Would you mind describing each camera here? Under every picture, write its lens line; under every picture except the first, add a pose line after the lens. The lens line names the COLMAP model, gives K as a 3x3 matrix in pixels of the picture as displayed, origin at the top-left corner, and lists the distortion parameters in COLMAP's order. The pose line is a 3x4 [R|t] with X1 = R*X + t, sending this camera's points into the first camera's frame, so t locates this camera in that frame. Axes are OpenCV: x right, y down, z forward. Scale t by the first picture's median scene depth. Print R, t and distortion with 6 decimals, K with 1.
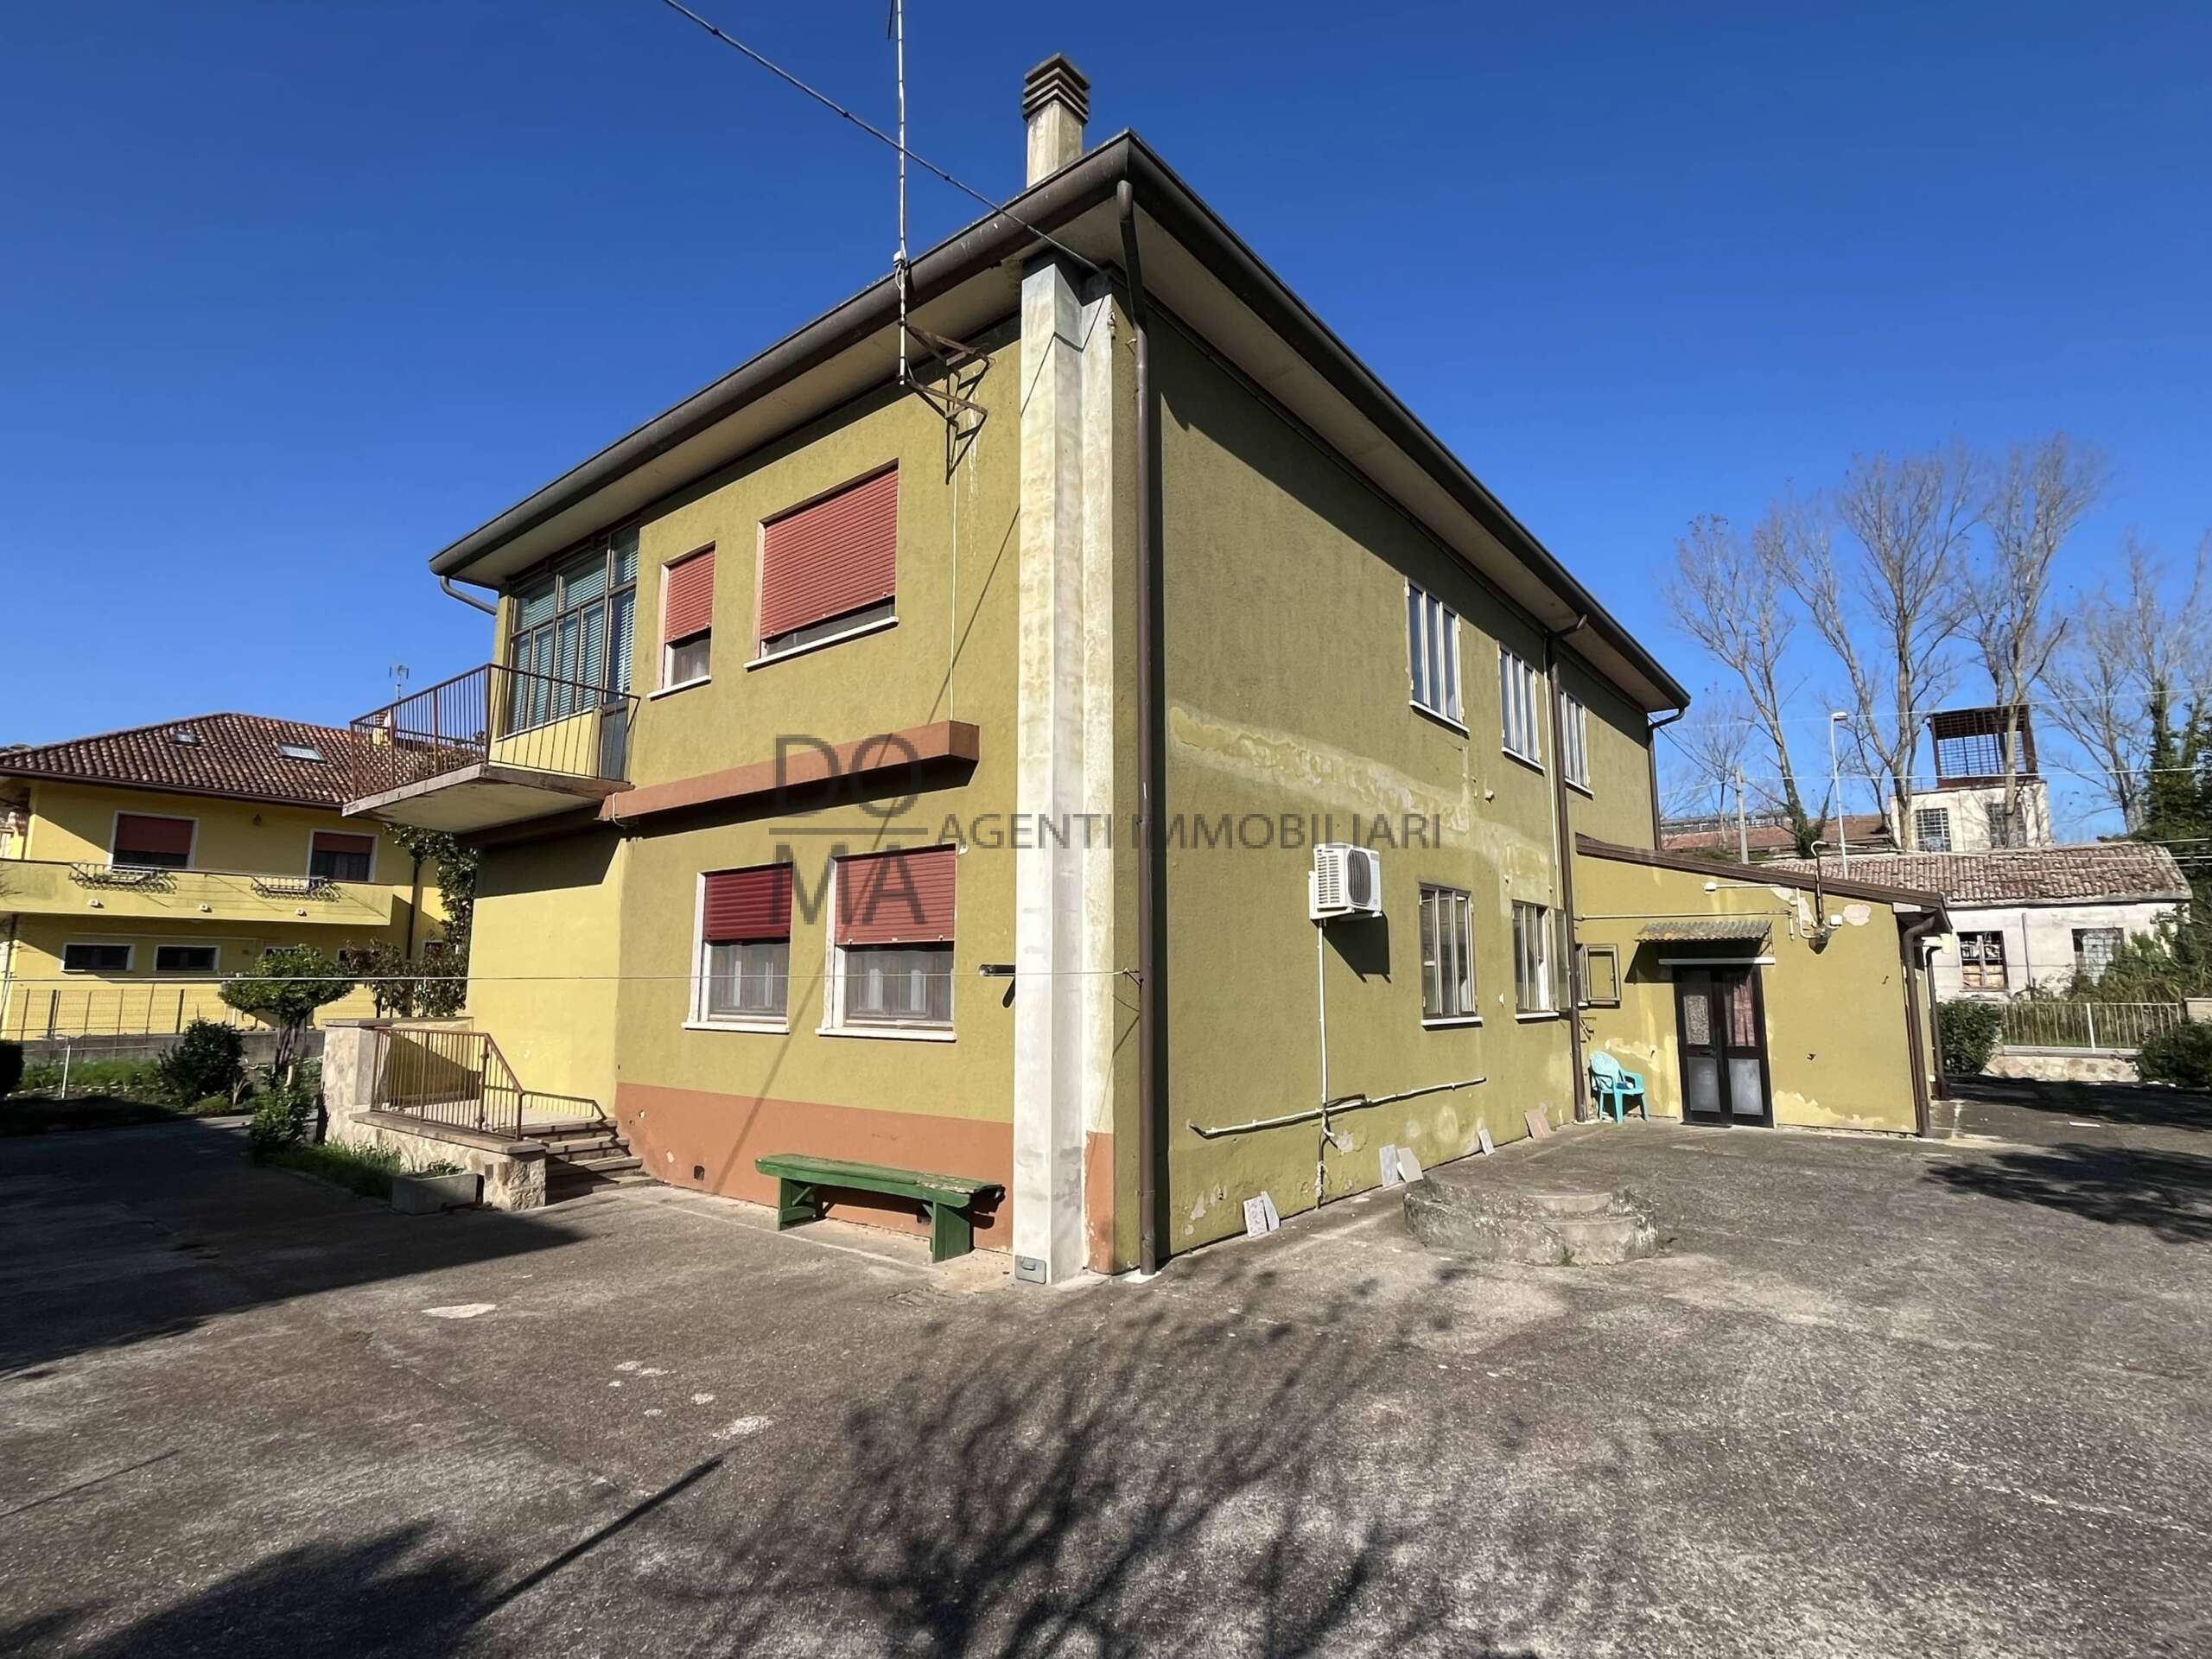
lens RADIAL K [[1078.3, 0, 1102.2], [0, 1078.3, 834.1], [0, 0, 1]] dist [-0.000769, -0.000700]
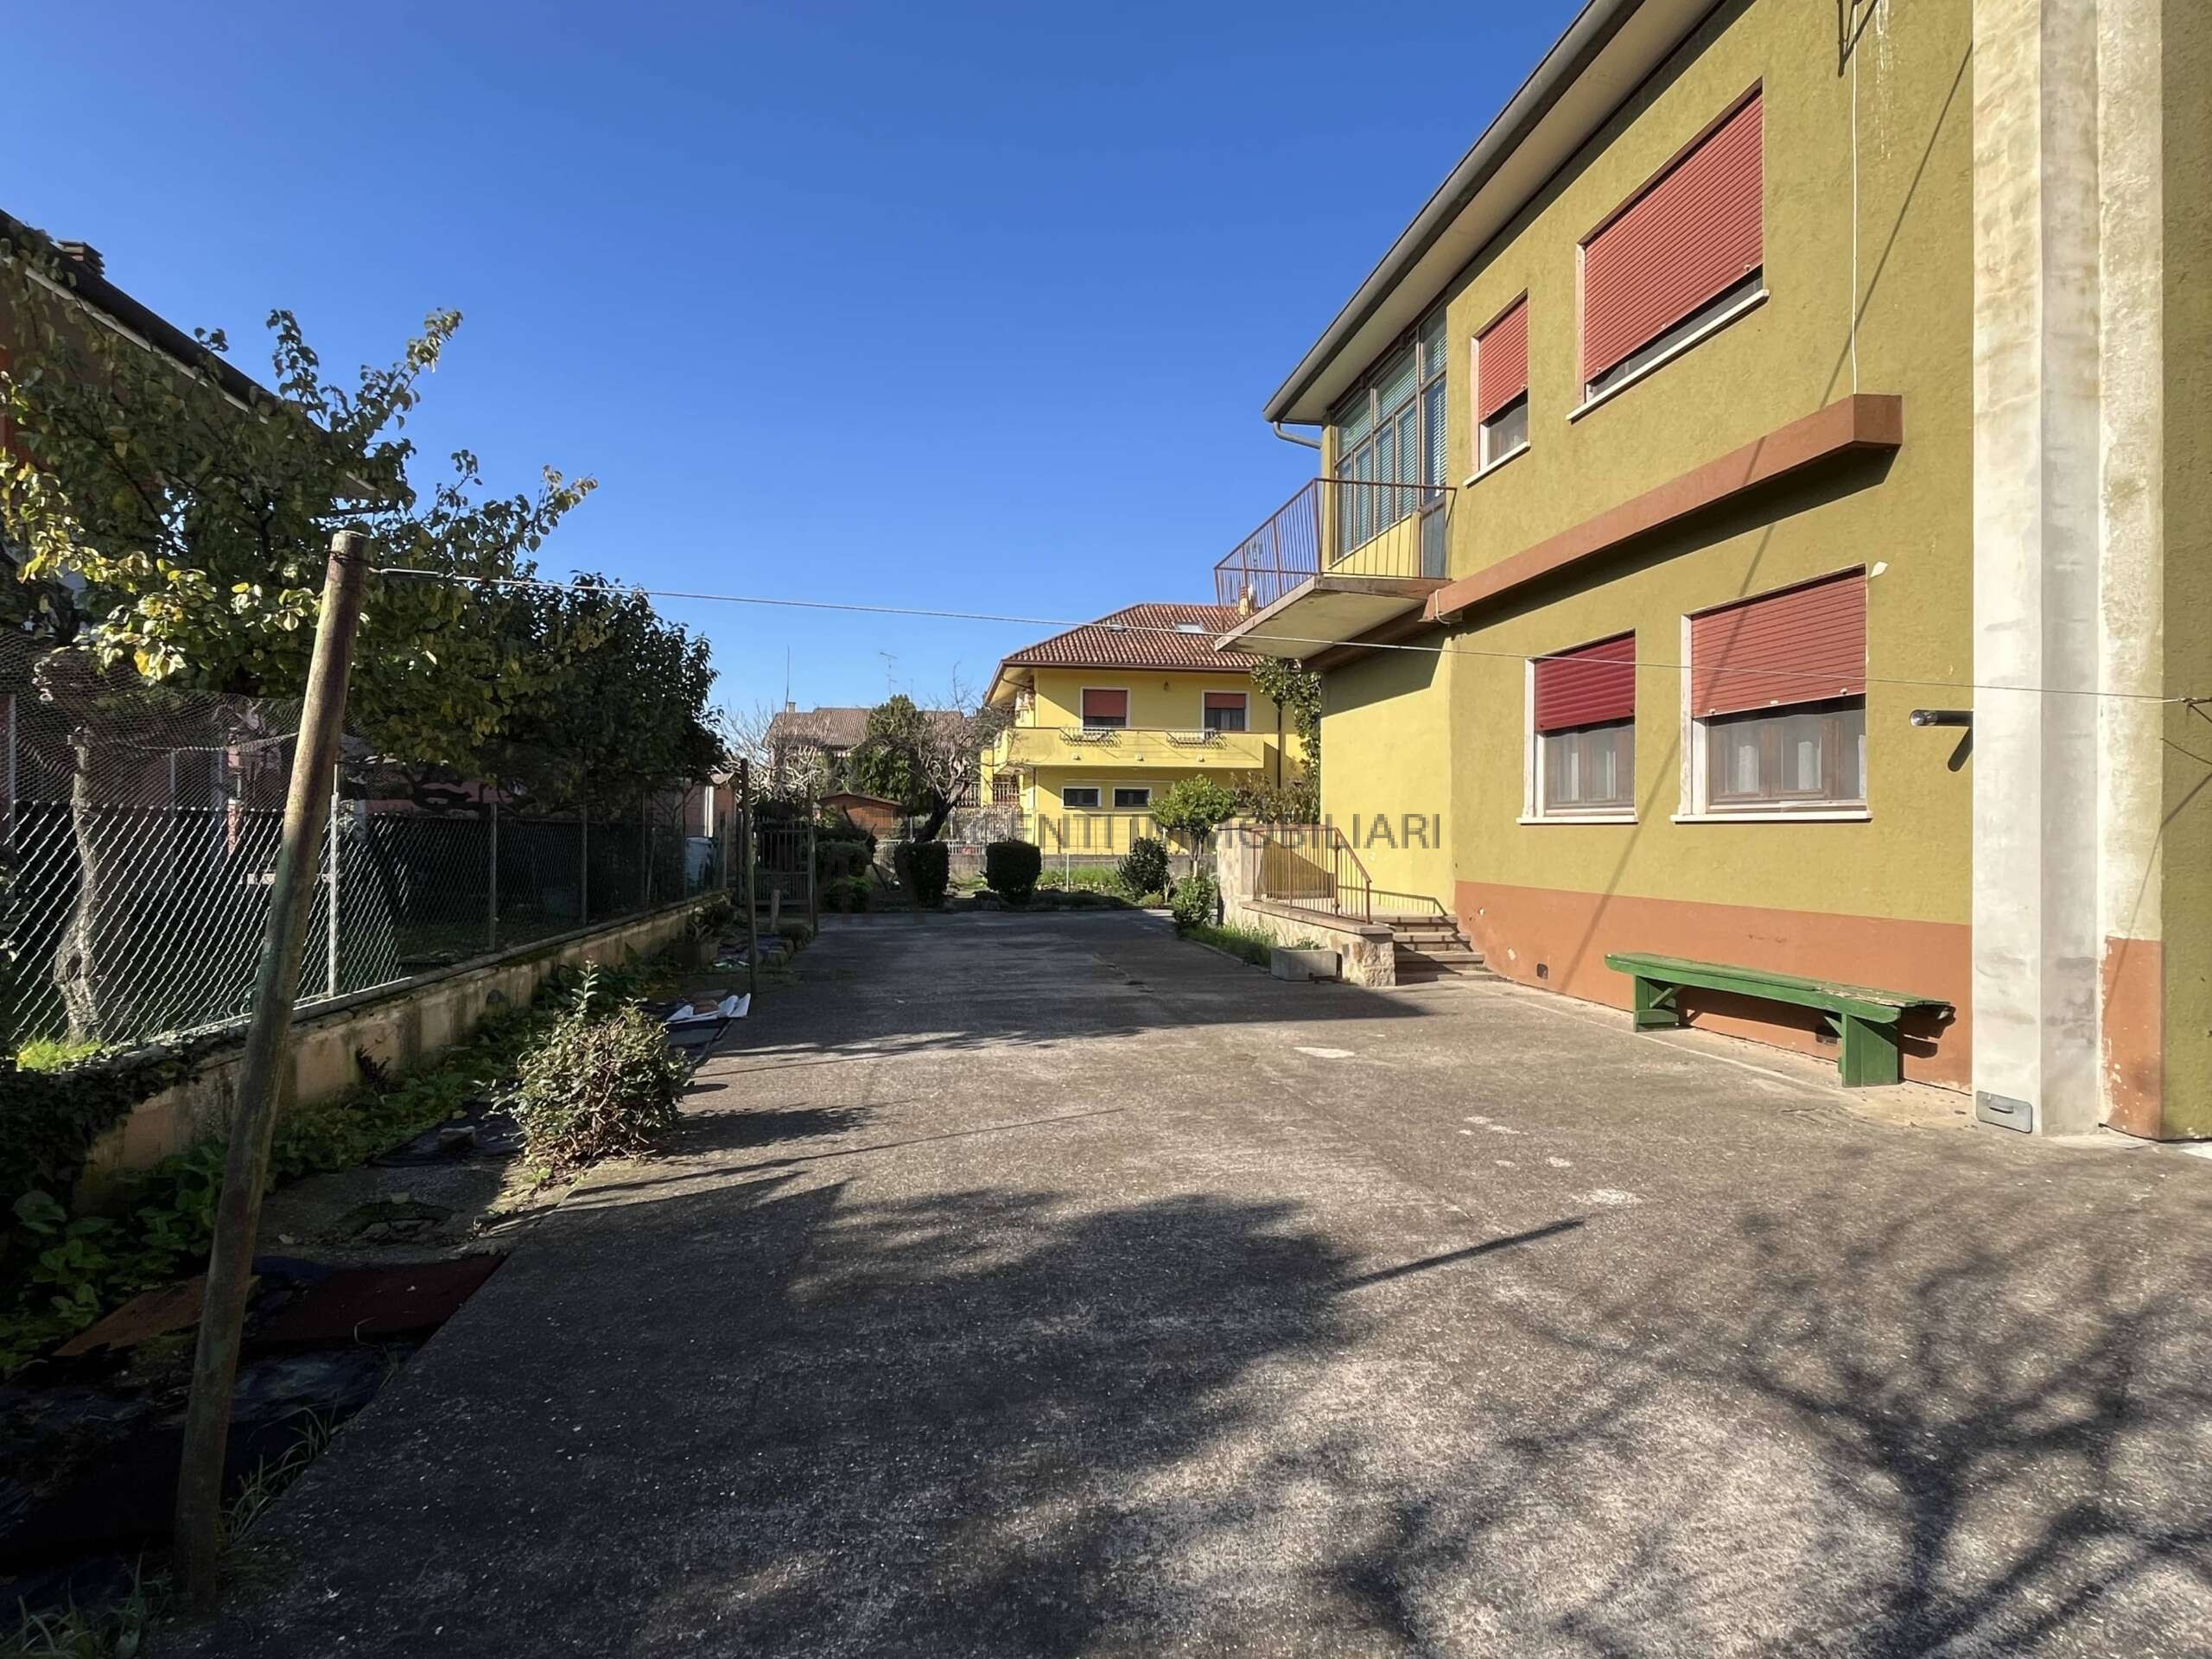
lens RADIAL K [[1078.3, 0, 1111.1], [0, 1078.3, 832.7], [0, 0, 1]] dist [-0.000769, -0.000700]
pose [[0.746908, 0.002347, -0.664923, -0.030145], [0.087290, 0.990993, 0.101550, 0.078232], [0.659173, -0.133890, 0.739976, 0.071445]]
